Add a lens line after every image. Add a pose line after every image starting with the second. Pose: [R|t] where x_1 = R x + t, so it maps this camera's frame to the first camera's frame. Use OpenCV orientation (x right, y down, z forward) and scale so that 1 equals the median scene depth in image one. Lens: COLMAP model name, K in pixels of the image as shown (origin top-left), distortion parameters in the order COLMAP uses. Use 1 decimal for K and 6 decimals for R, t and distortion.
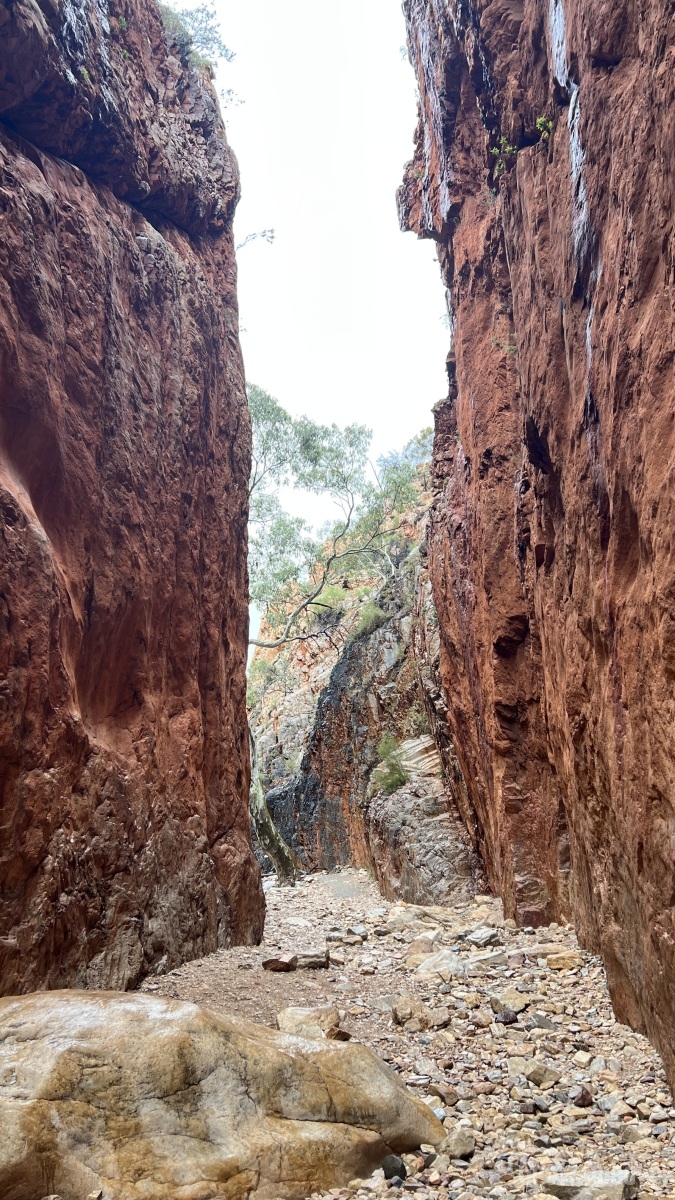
lens RADIAL K [[856.6, 0, 337.5], [0, 856.6, 600.0], [0, 0, 1]] dist [0.055009, -0.000745]
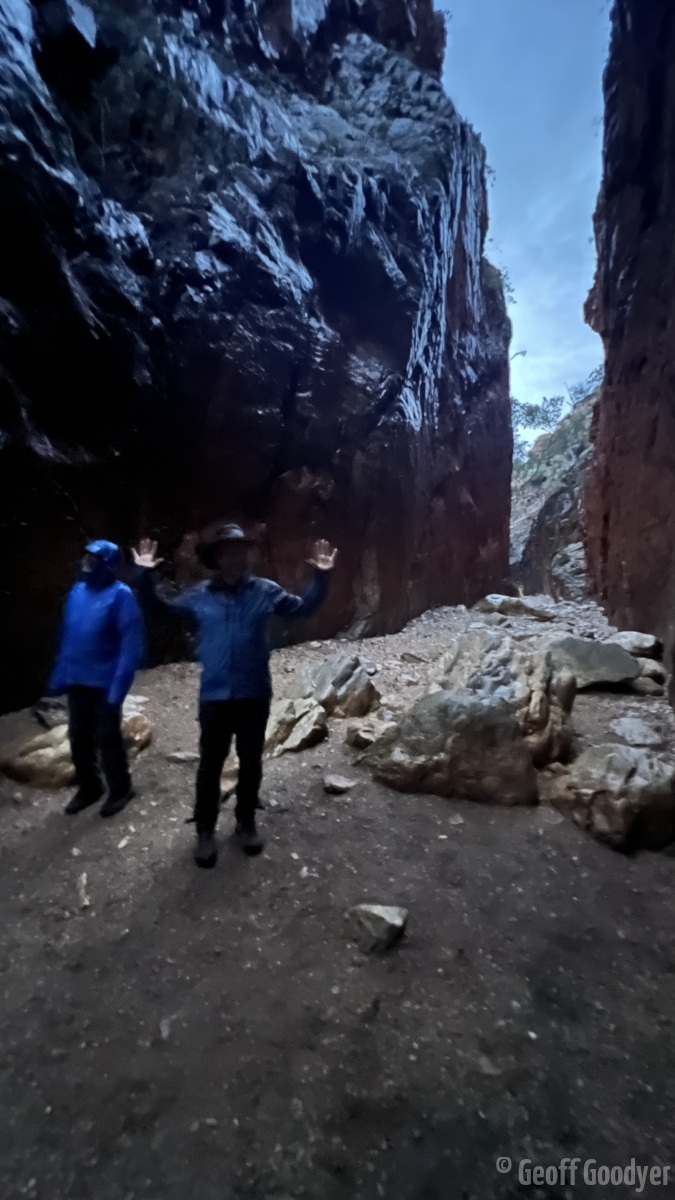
lens RADIAL K [[476.9, 0, 337.5], [0, 476.9, 600.0], [0, 0, 1]] dist [0.000811, 0.000115]
pose [[0.923916, 0.051007, -0.379179, -0.011158], [0.064241, 0.956320, 0.285175, -0.133434], [0.377163, -0.287837, 0.880283, -0.566012]]
